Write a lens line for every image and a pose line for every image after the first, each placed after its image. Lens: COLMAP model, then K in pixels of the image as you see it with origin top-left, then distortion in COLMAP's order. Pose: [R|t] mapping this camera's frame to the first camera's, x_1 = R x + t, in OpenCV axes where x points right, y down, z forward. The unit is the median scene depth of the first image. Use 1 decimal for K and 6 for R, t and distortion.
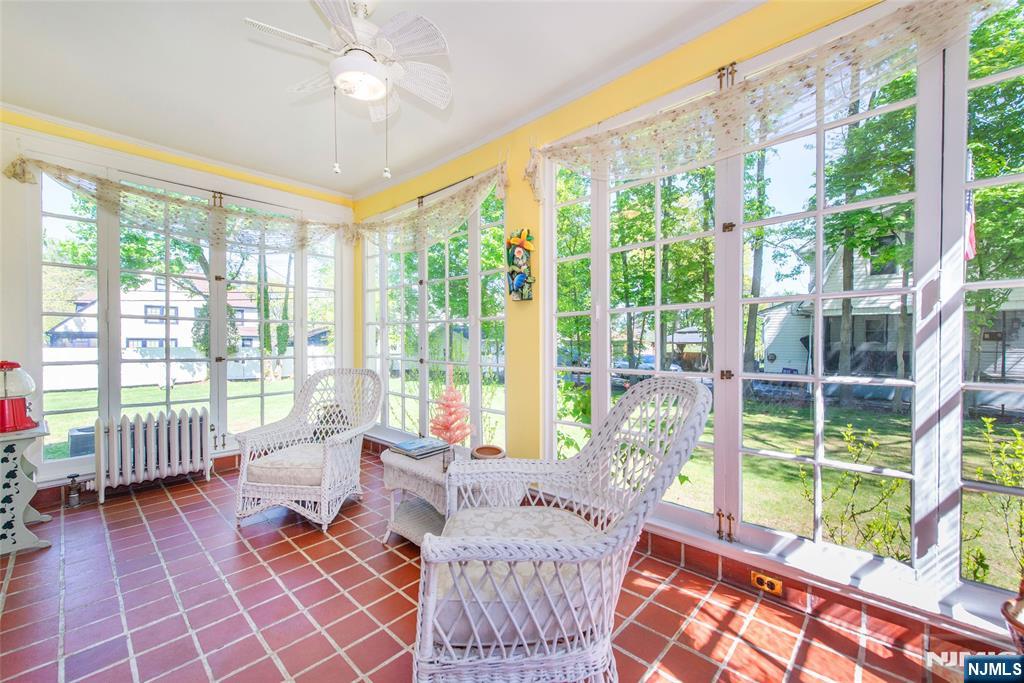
lens RADIAL K [[413.7, 0, 508.3], [0, 413.7, 341.8], [0, 0, 1]] dist [-0.001390, 0.000063]
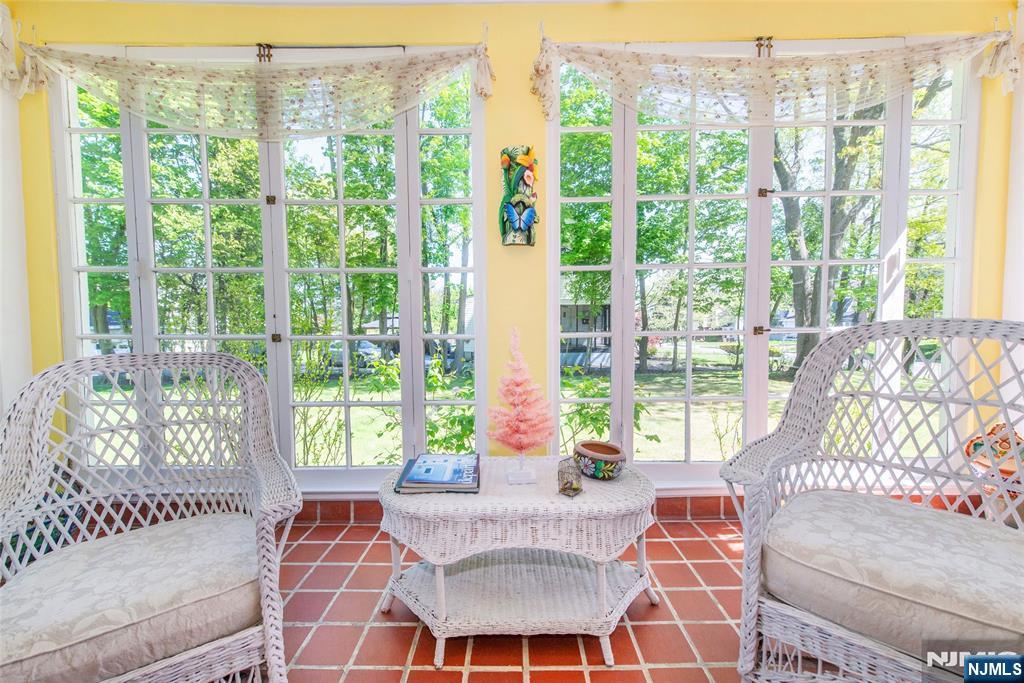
lens RADIAL K [[413.7, 0, 512.6], [0, 413.7, 345.3], [0, 0, 1]] dist [-0.001390, 0.000063]
pose [[0.722420, -0.036294, 0.690501, -0.520636], [0.010376, 0.999078, 0.041658, 0.049615], [-0.691376, -0.022930, 0.722131, 0.500341]]
